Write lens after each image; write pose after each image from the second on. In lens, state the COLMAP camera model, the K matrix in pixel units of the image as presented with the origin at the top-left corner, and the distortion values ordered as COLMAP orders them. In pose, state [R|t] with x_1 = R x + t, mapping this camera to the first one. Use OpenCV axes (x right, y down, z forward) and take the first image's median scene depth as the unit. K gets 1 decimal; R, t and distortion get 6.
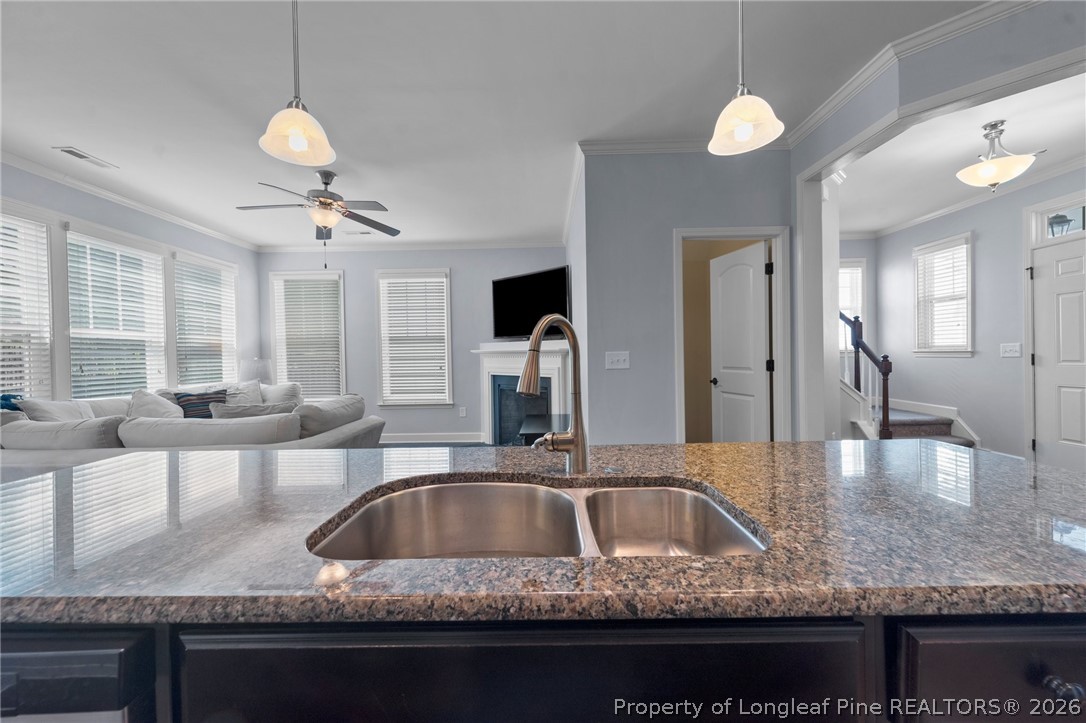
lens RADIAL K [[445.0, 0, 523.0], [0, 445.0, 357.6], [0, 0, 1]] dist [-0.000127, -0.001309]
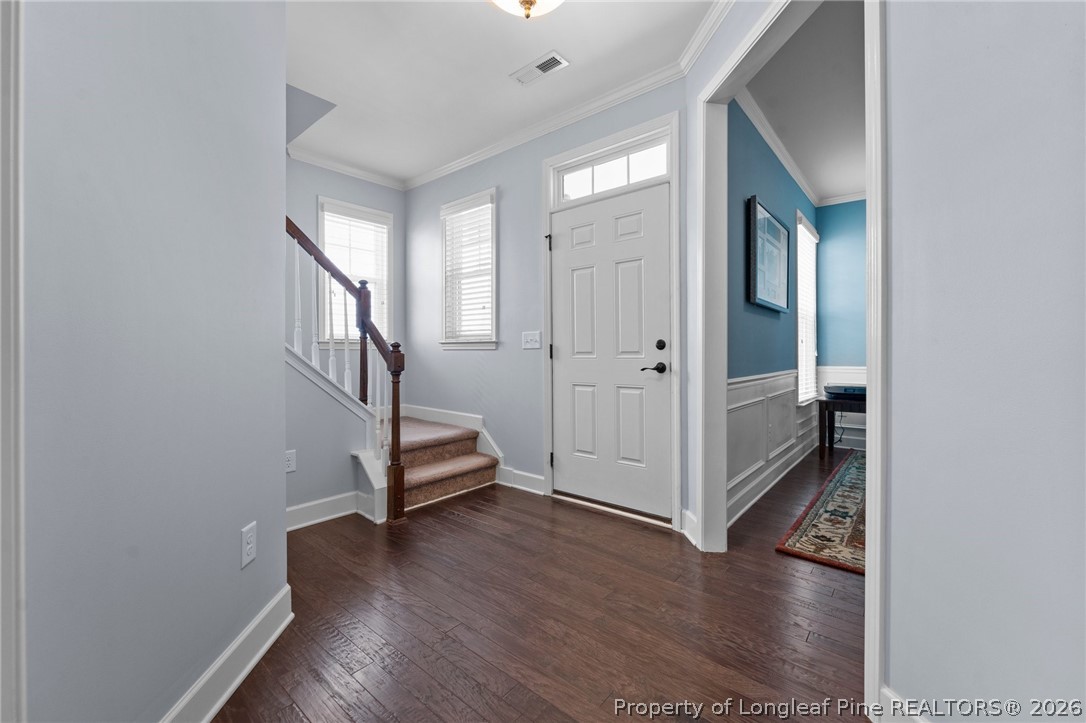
lens RADIAL K [[445.0, 0, 542.9], [0, 445.0, 358.5], [0, 0, 1]] dist [-0.000127, -0.001309]
pose [[0.626070, 0.006573, 0.779739, 0.445869], [-0.001178, 0.999971, -0.007484, 0.019622], [-0.779766, 0.003767, 0.626060, 0.440256]]
